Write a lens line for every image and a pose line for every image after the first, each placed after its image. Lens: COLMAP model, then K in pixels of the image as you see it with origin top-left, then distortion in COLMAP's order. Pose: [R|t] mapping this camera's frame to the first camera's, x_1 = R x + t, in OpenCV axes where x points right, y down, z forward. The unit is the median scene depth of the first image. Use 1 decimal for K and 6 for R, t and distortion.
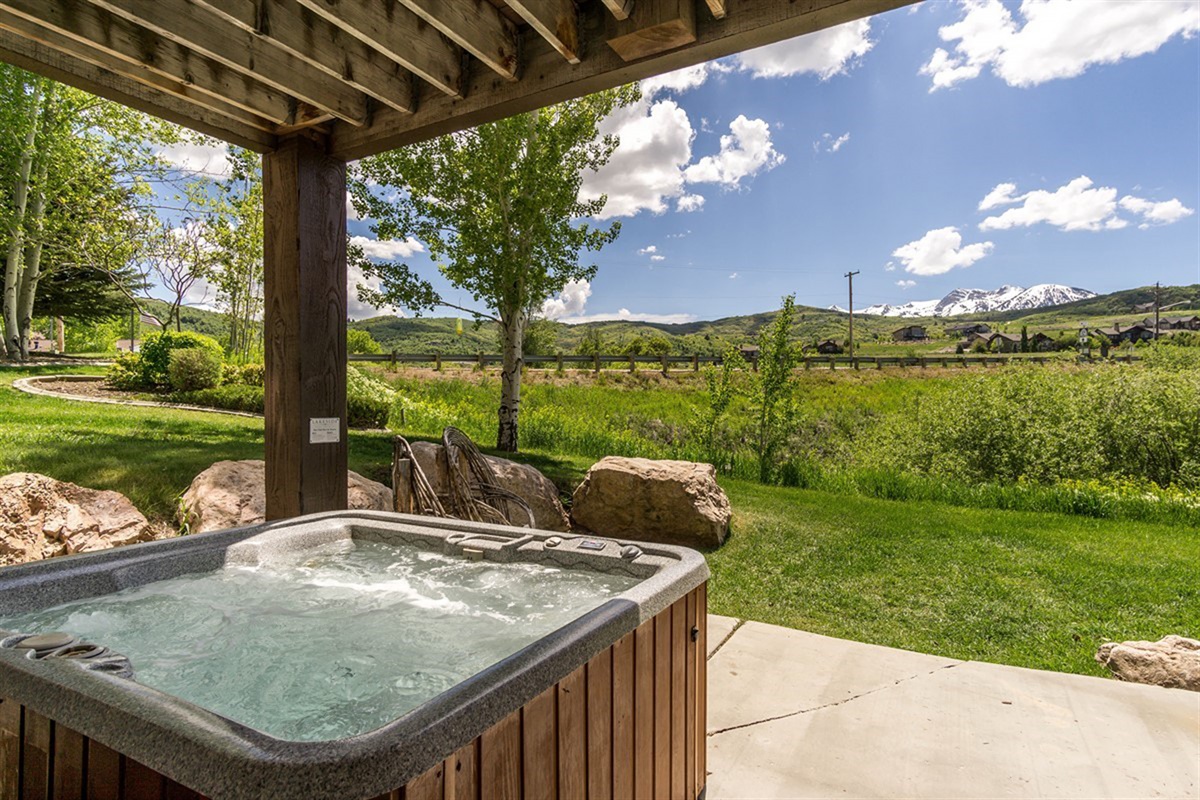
lens RADIAL K [[630.2, 0, 596.0], [0, 630.2, 391.4], [0, 0, 1]] dist [0.000301, -0.003054]
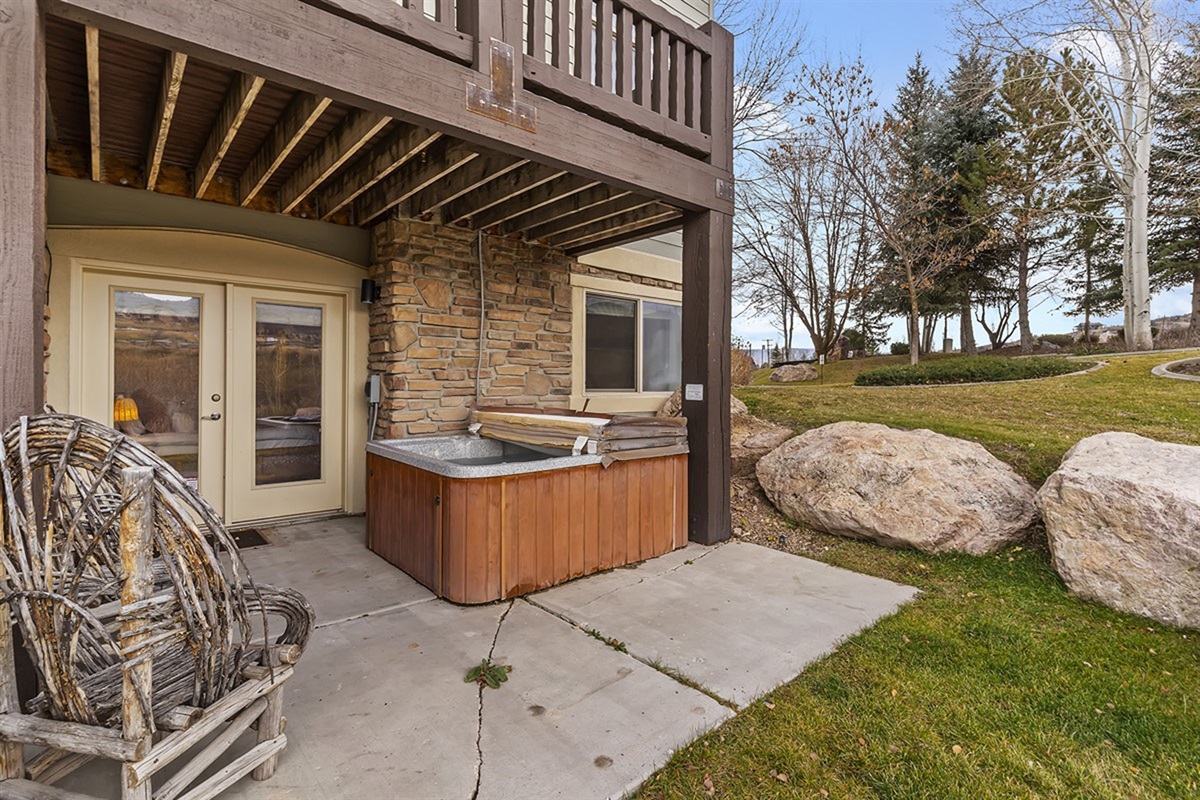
lens RADIAL K [[580.0, 0, 590.6], [0, 580.0, 393.0], [0, 0, 1]] dist [-0.004455, 0.000186]
pose [[-0.355353, 0.007586, -0.934701, 0.608004], [0.003490, 0.999971, 0.006789, 0.032977], [0.934726, -0.000850, -0.355369, 0.786794]]
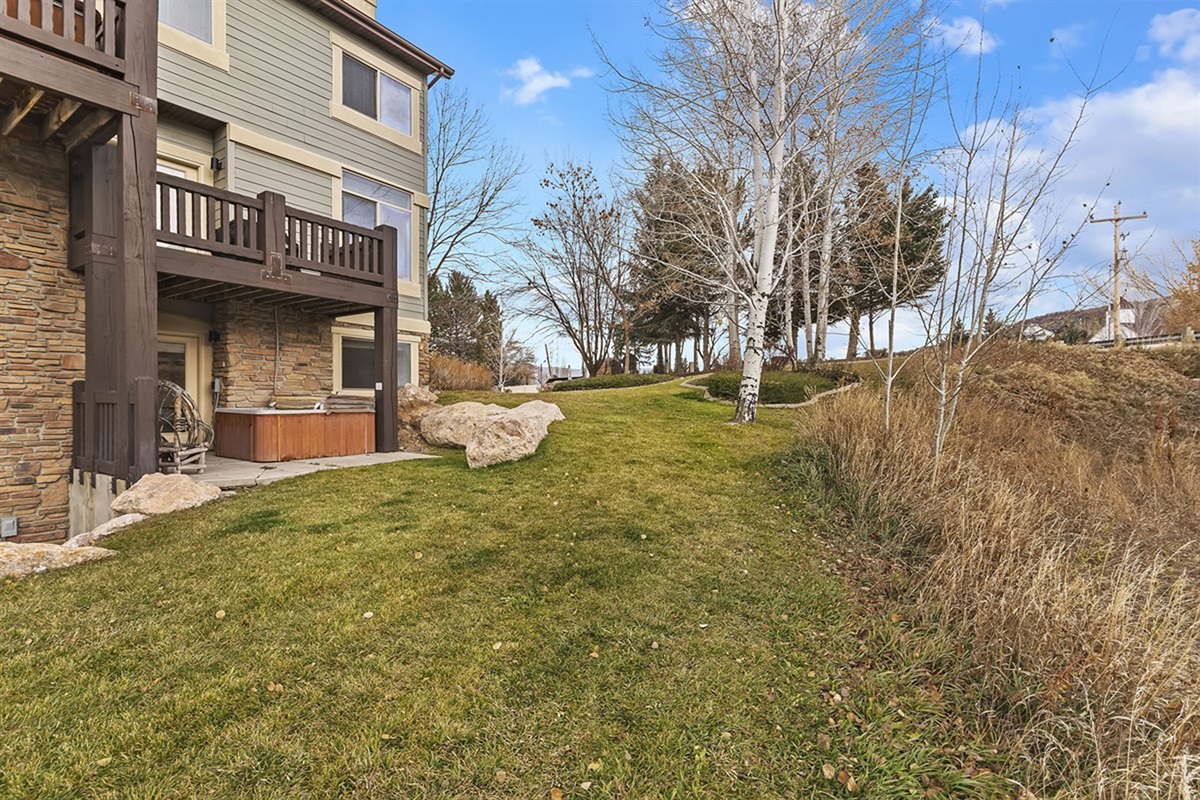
lens RADIAL K [[580.0, 0, 601.1], [0, 580.0, 410.9], [0, 0, 1]] dist [-0.004455, 0.000186]
pose [[-0.090686, 0.008485, -0.995843, 1.658450], [0.010001, 0.999921, 0.007609, 0.116394], [0.995829, -0.009269, -0.090764, 1.571054]]
